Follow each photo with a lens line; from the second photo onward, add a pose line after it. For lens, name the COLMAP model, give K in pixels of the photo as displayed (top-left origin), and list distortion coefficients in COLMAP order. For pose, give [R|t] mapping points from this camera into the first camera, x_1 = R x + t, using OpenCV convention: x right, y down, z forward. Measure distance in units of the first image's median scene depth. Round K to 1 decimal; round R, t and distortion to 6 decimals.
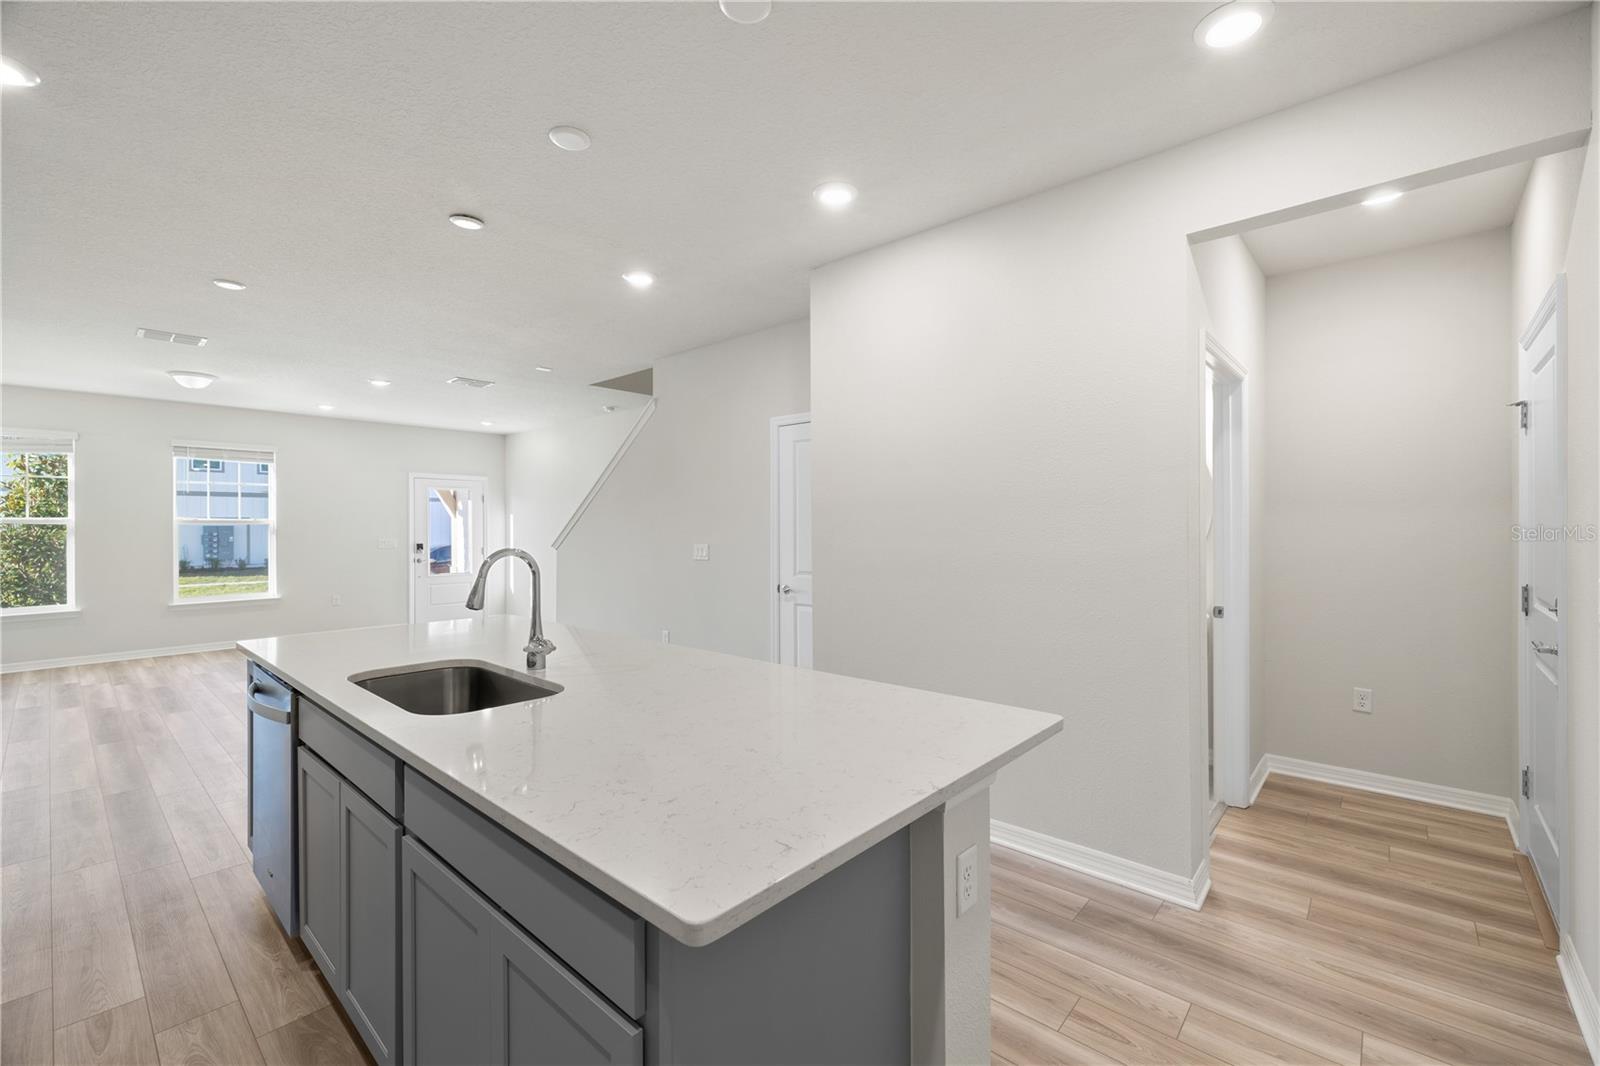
lens RADIAL K [[667.9, 0, 799.6], [0, 667.9, 526.6], [0, 0, 1]] dist [0.000075, 0.000437]
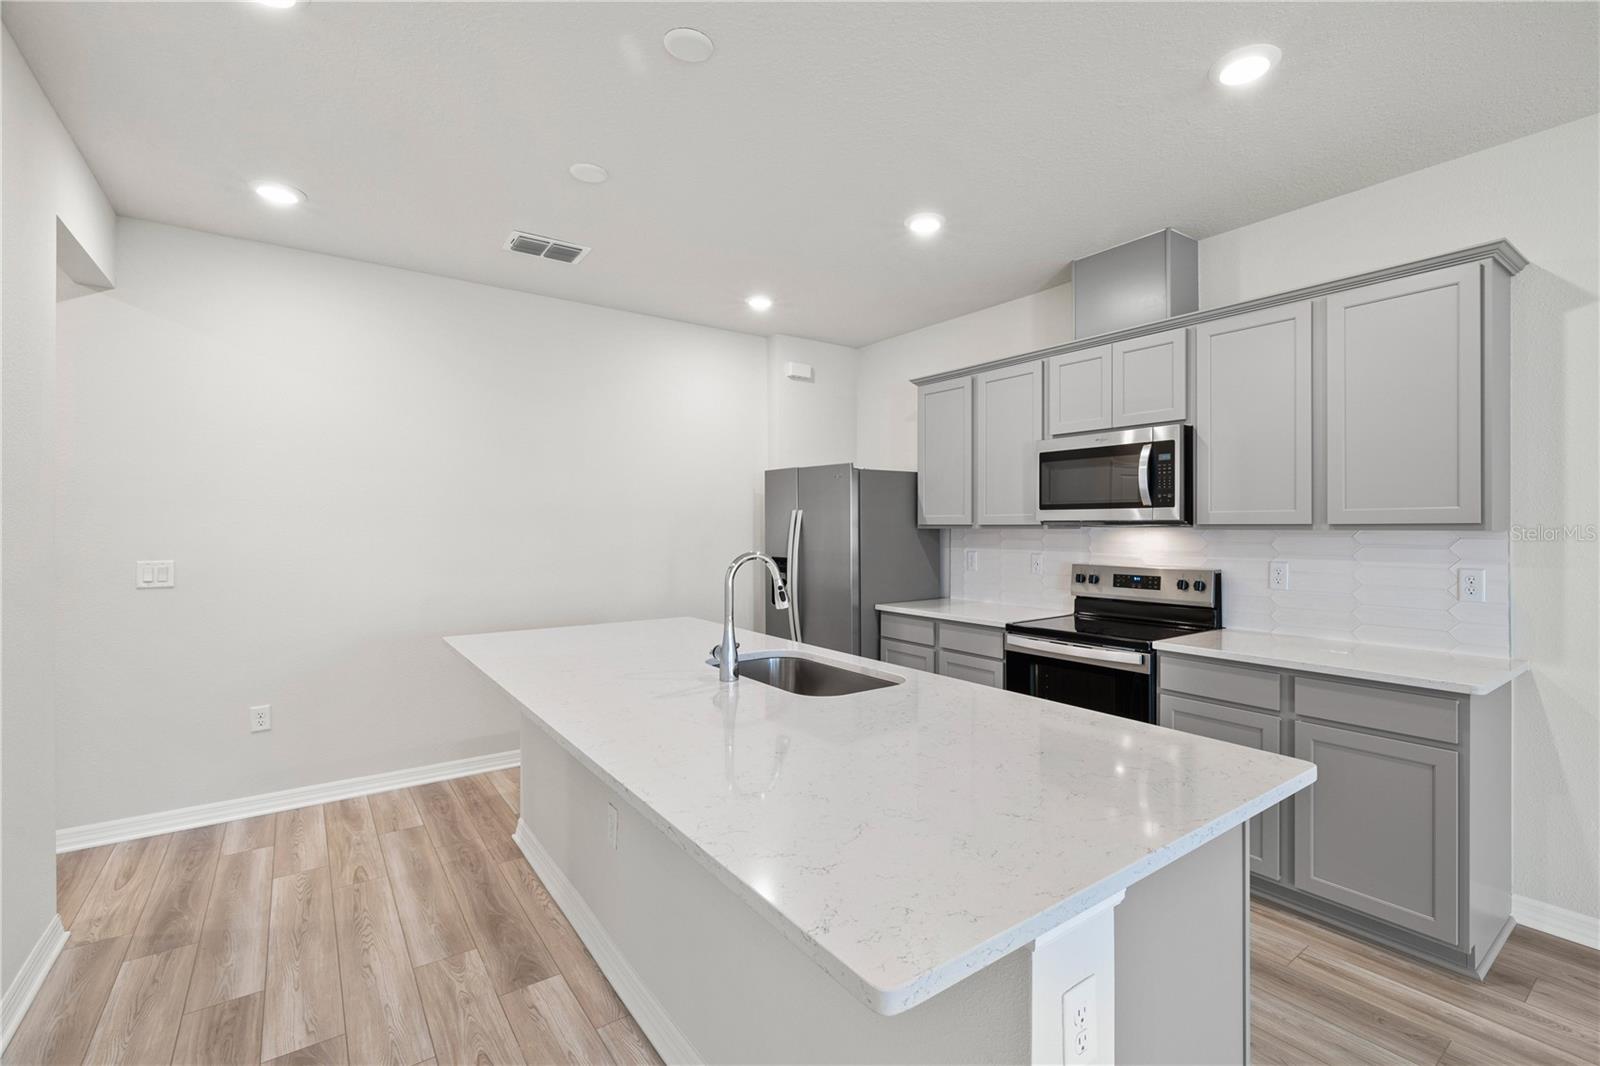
lens RADIAL K [[709.0, 0, 849.5], [0, 709.0, 530.0], [0, 0, 1]] dist [0.001420, -0.000014]
pose [[-0.984259, 0.000851, 0.176731, -0.348479], [0.001361, 0.999995, 0.002764, -0.000652], [-0.176727, 0.002961, -0.984255, 0.930002]]
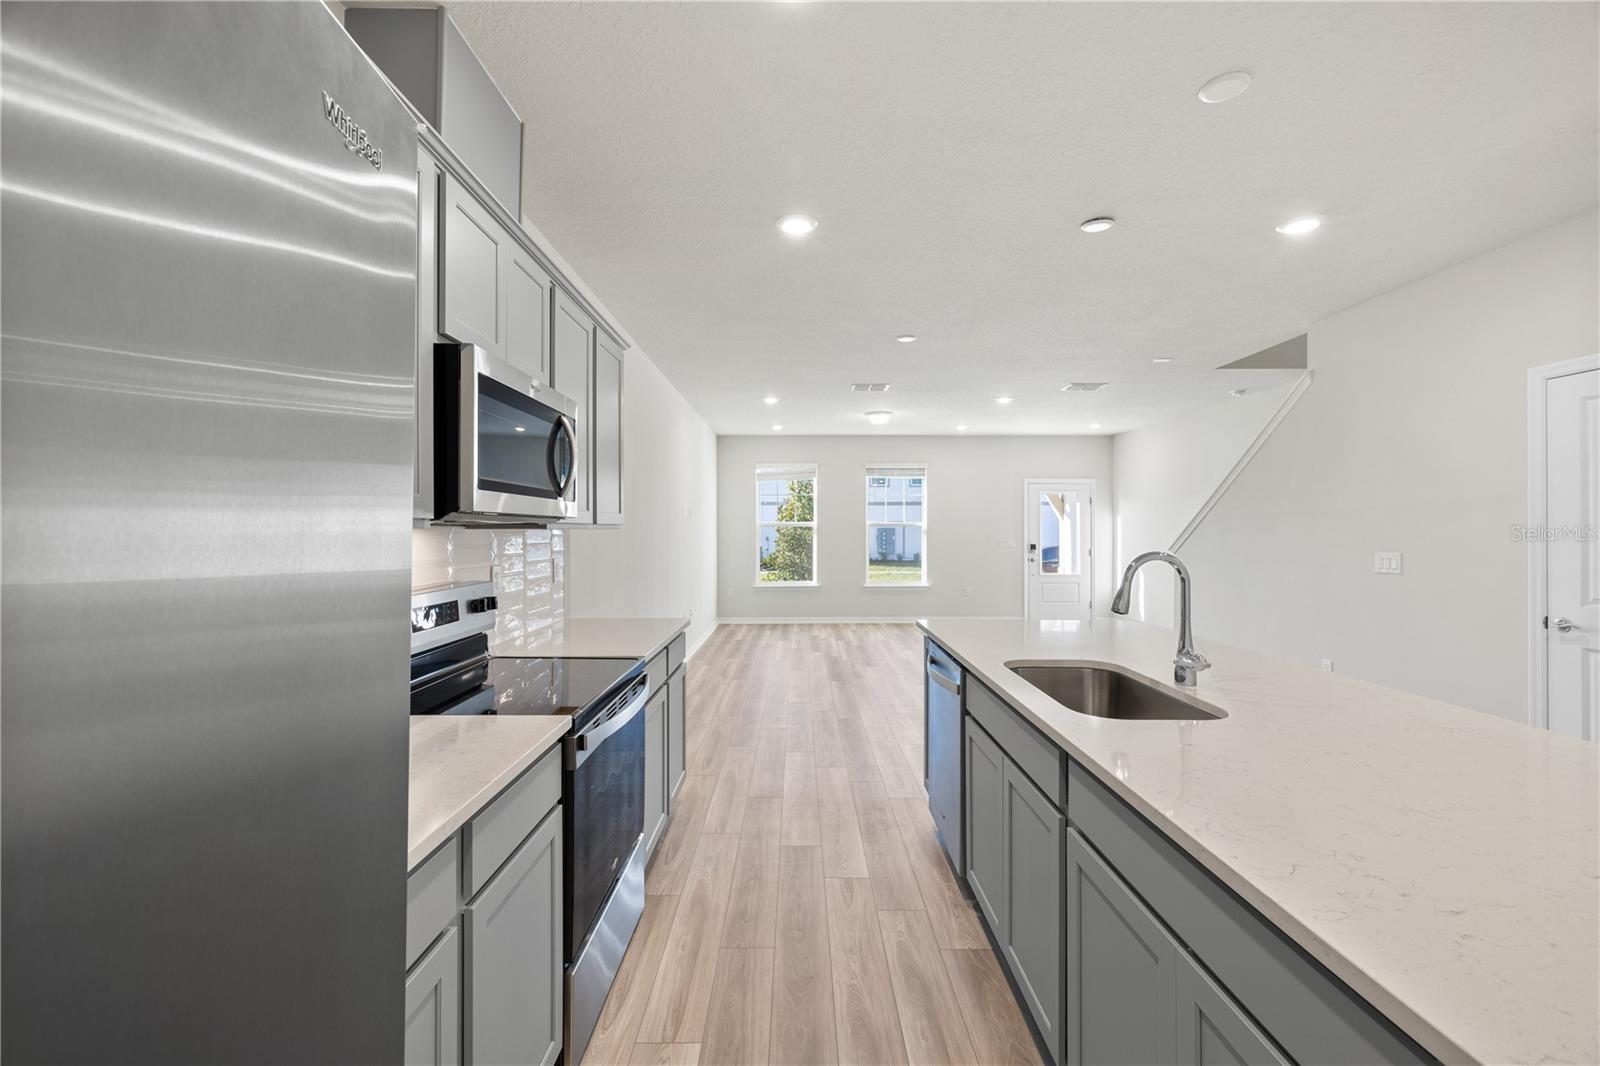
lens RADIAL K [[667.9, 0, 800.1], [0, 667.9, 527.5], [0, 0, 1]] dist [0.000075, 0.000437]
pose [[0.667072, 0.000820, -0.744993, -0.031223], [-0.002083, 0.999998, -0.000764, -0.000106], [0.744990, 0.002061, 0.667072, -0.000785]]
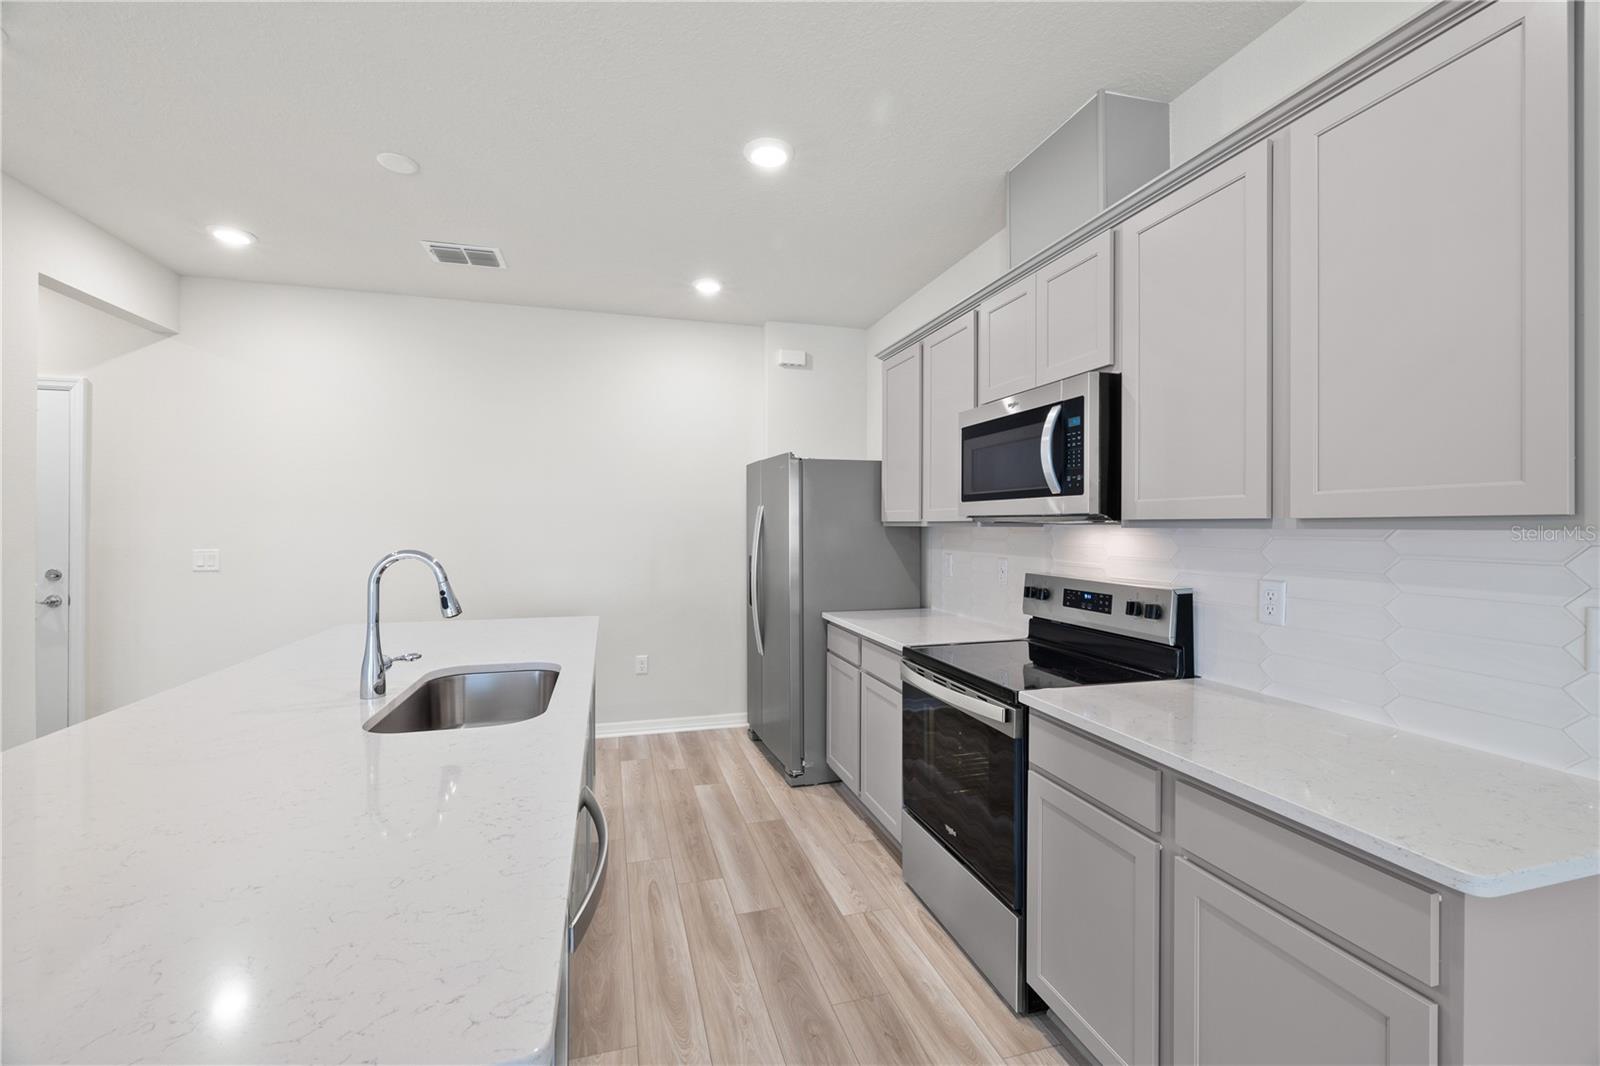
lens RADIAL K [[667.9, 0, 802.6], [0, 667.9, 524.8], [0, 0, 1]] dist [0.000075, 0.000437]
pose [[-0.850324, -0.000582, 0.526259, -0.605476], [-0.002720, 0.999991, -0.003290, 0.001364], [-0.526252, -0.004229, -0.850318, 0.673816]]
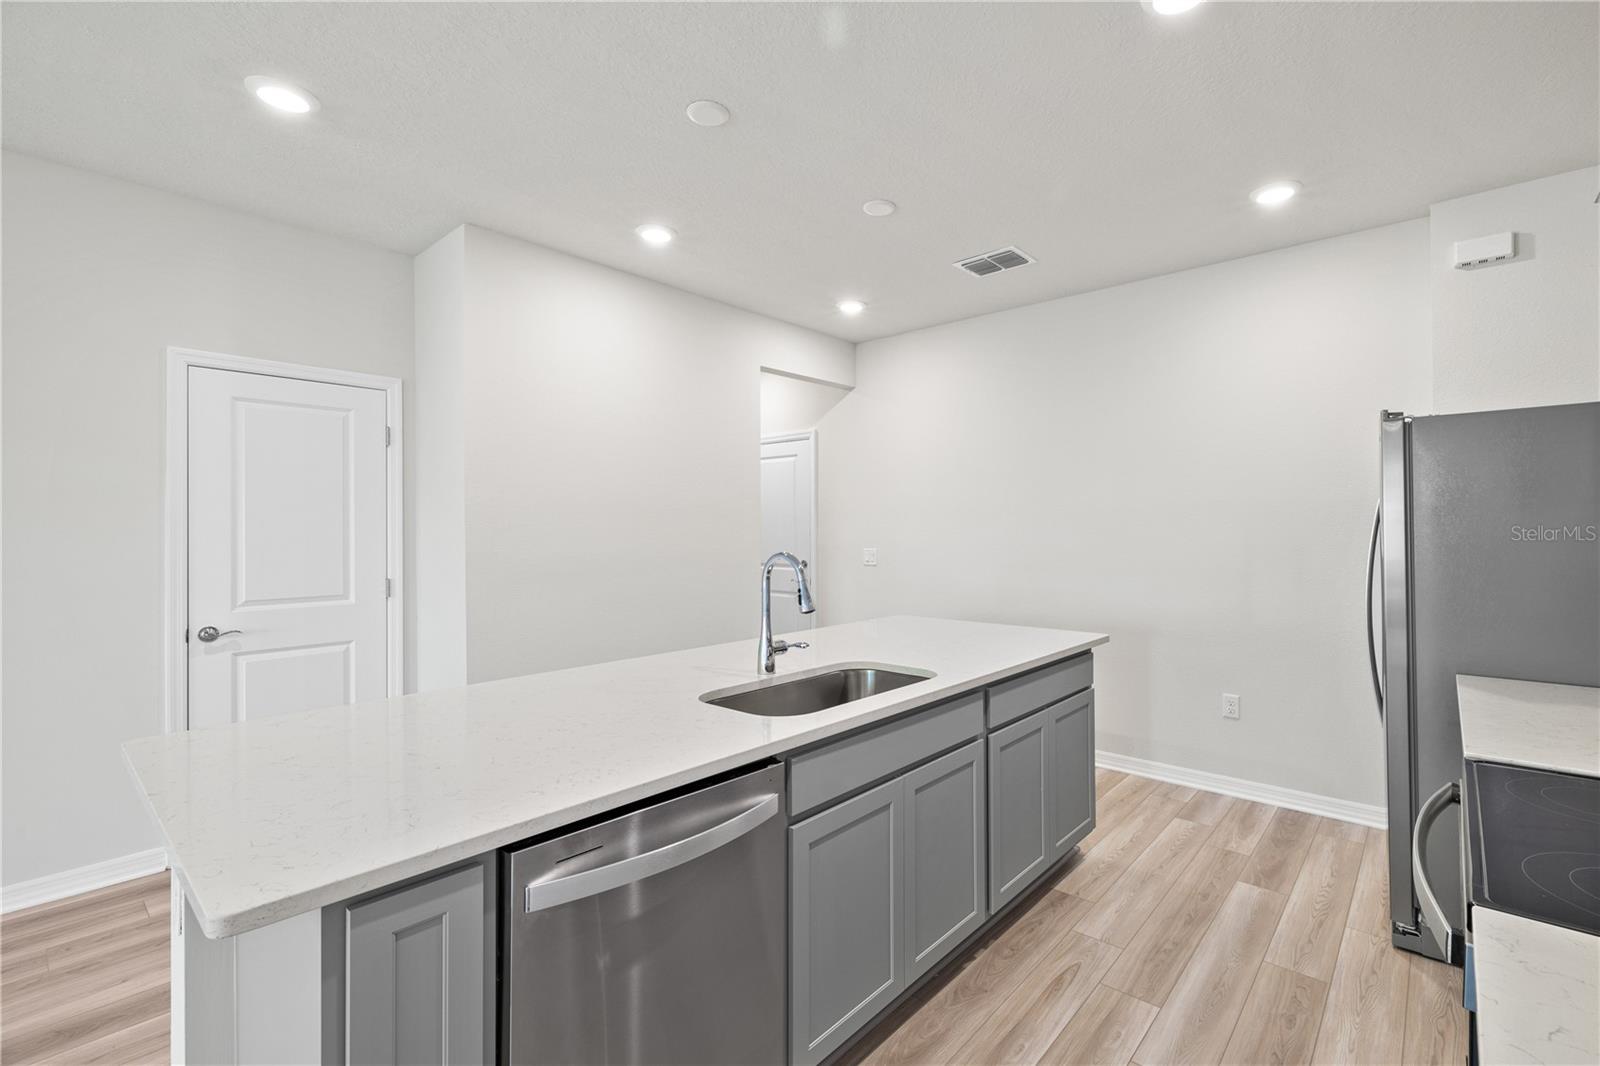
lens RADIAL K [[709.6, 0, 847.1], [0, 709.6, 526.7], [0, 0, 1]] dist [-0.001192, 0.000468]
pose [[-0.029464, 0.002518, 0.999563, -0.688430], [0.003782, 0.999990, -0.002408, -0.001214], [-0.999559, 0.003710, -0.029473, 0.431787]]
